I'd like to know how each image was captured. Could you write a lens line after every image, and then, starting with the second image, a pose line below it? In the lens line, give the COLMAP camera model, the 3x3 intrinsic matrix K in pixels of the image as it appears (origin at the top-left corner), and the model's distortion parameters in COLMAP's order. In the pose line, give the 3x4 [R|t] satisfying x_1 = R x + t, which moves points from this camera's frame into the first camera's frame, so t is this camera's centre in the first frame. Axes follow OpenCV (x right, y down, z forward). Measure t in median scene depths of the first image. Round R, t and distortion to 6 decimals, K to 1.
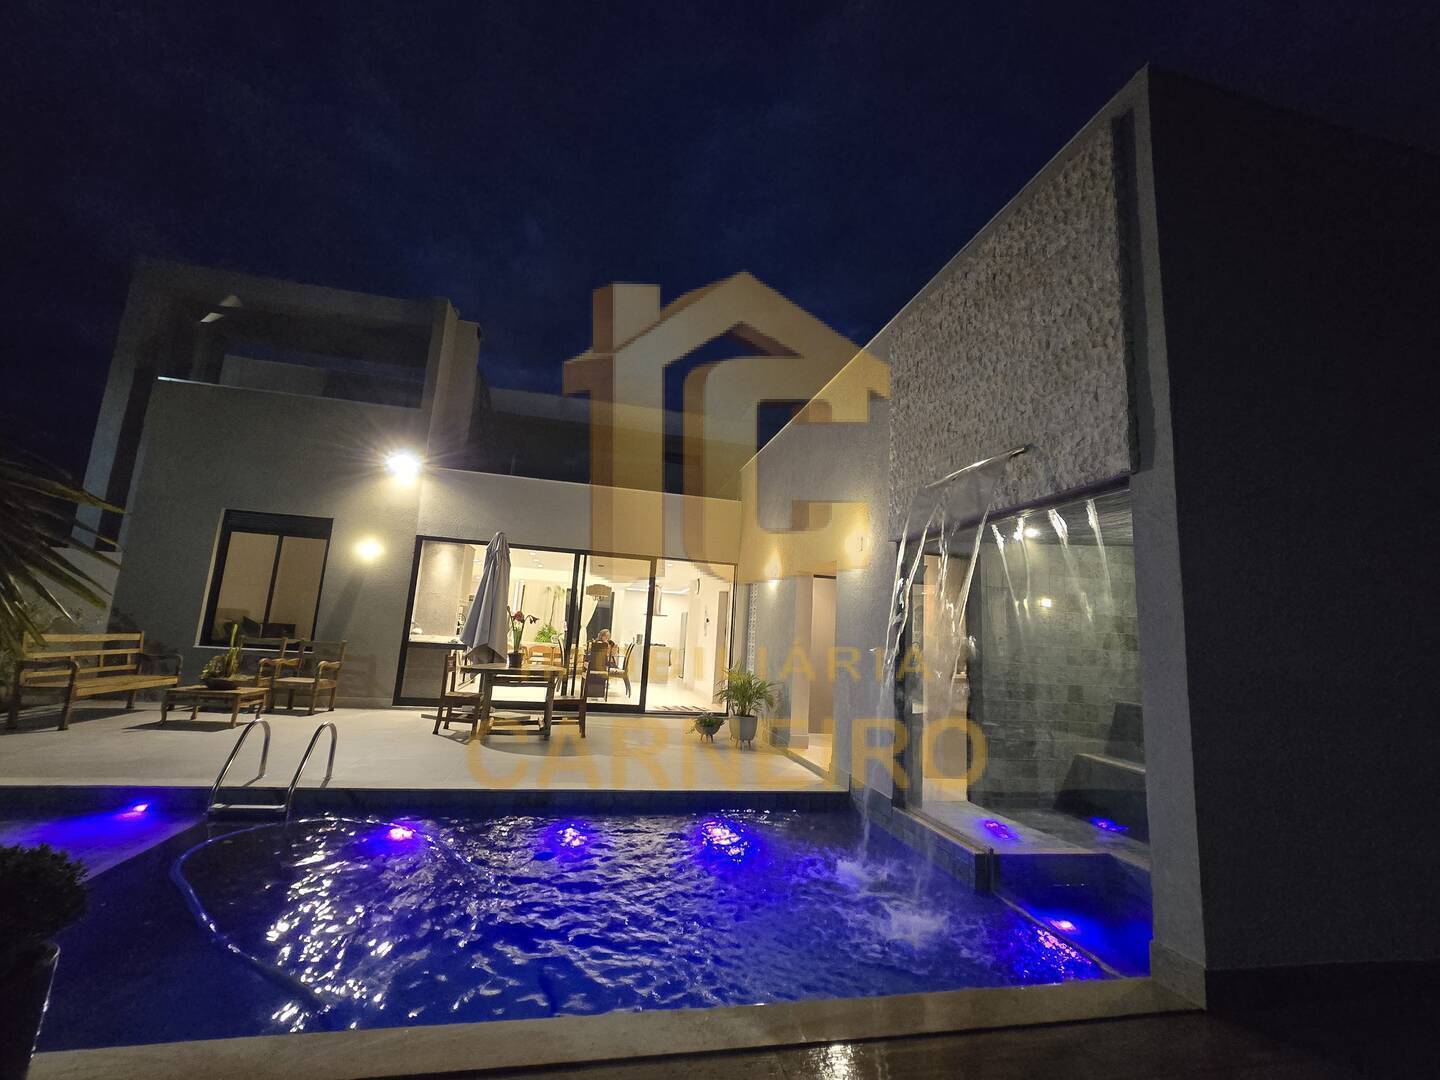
lens RADIAL K [[588.0, 0, 715.4], [0, 588.0, 543.0], [0, 0, 1]] dist [0.000781, -0.000311]
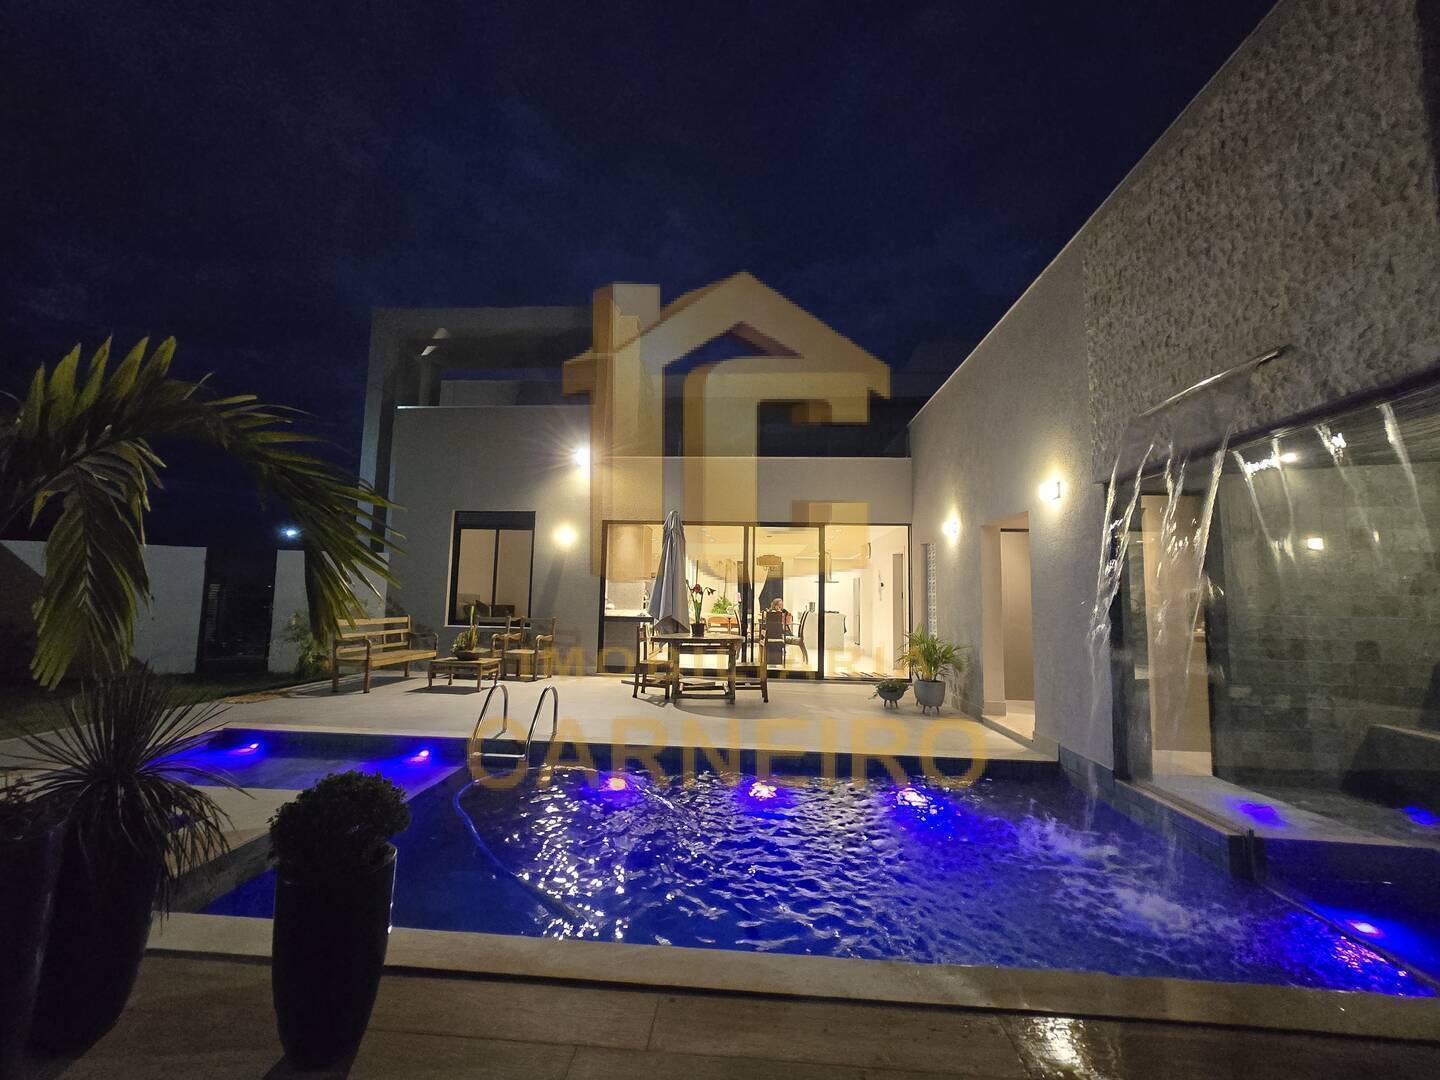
lens RADIAL K [[590.3, 0, 713.2], [0, 590.3, 543.3], [0, 0, 1]] dist [-0.002664, 0.000419]
pose [[0.957896, -0.066717, -0.279257, -0.008644], [0.081019, 0.995910, 0.039978, 0.004623], [0.275448, -0.060920, 0.959384, -0.007158]]
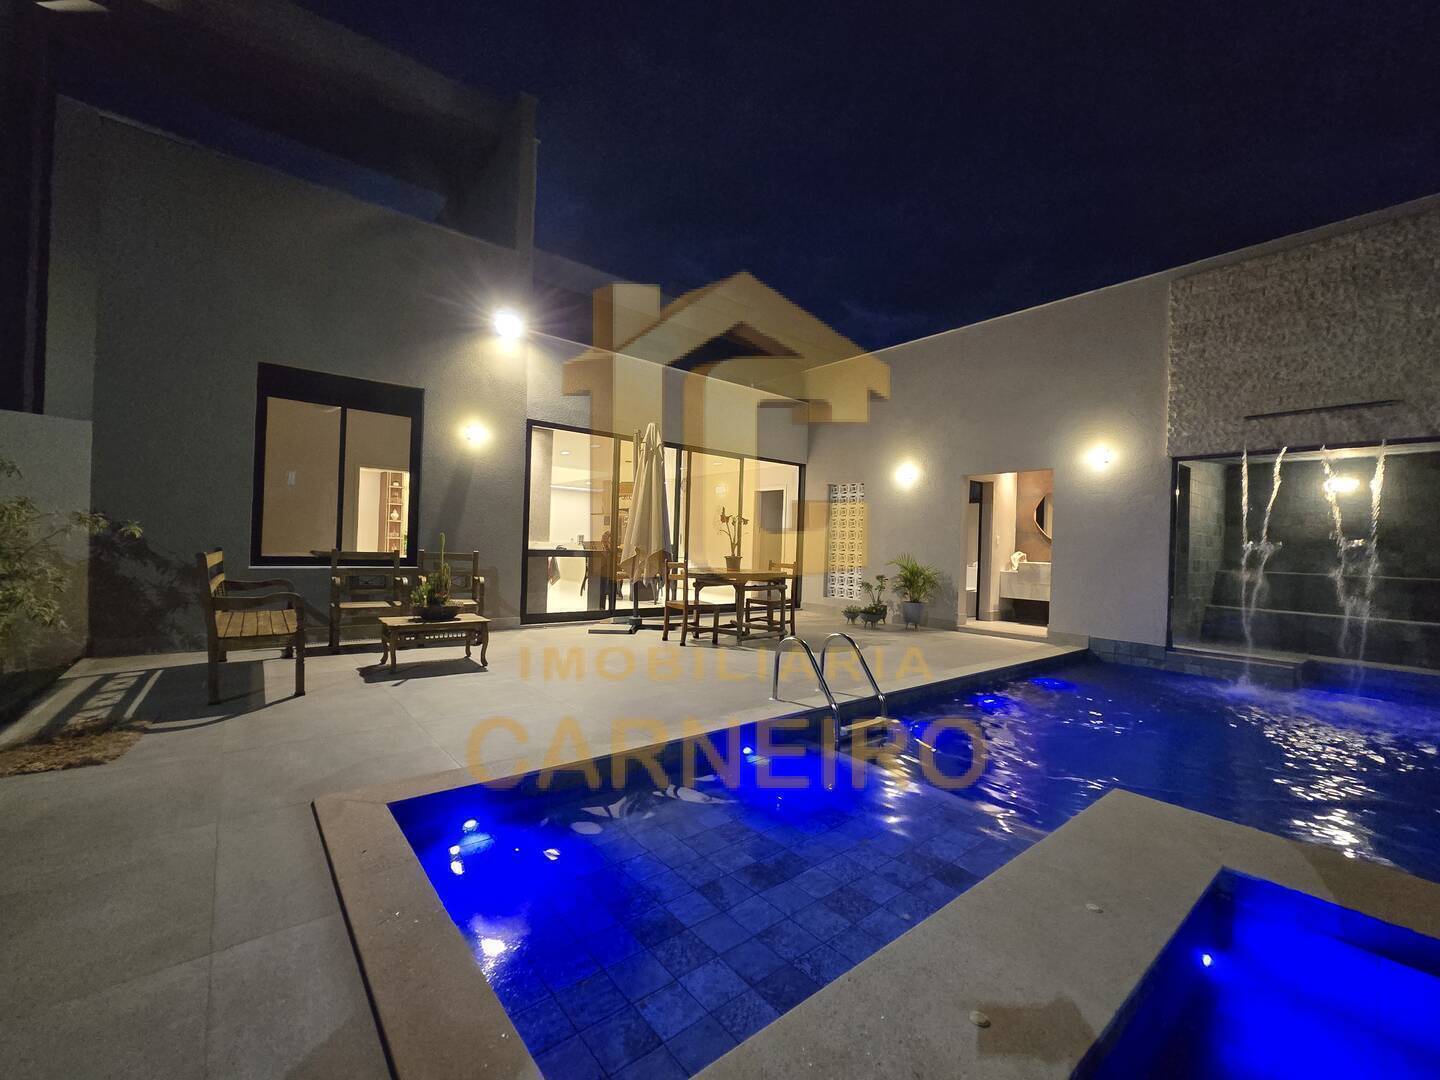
lens RADIAL K [[588.0, 0, 715.4], [0, 588.0, 543.0], [0, 0, 1]] dist [0.000781, -0.000311]
pose [[0.896272, -0.030886, 0.442429, -1.142744], [-0.047077, 0.985311, 0.164152, 0.017468], [-0.441000, -0.167953, 0.881652, 0.264442]]
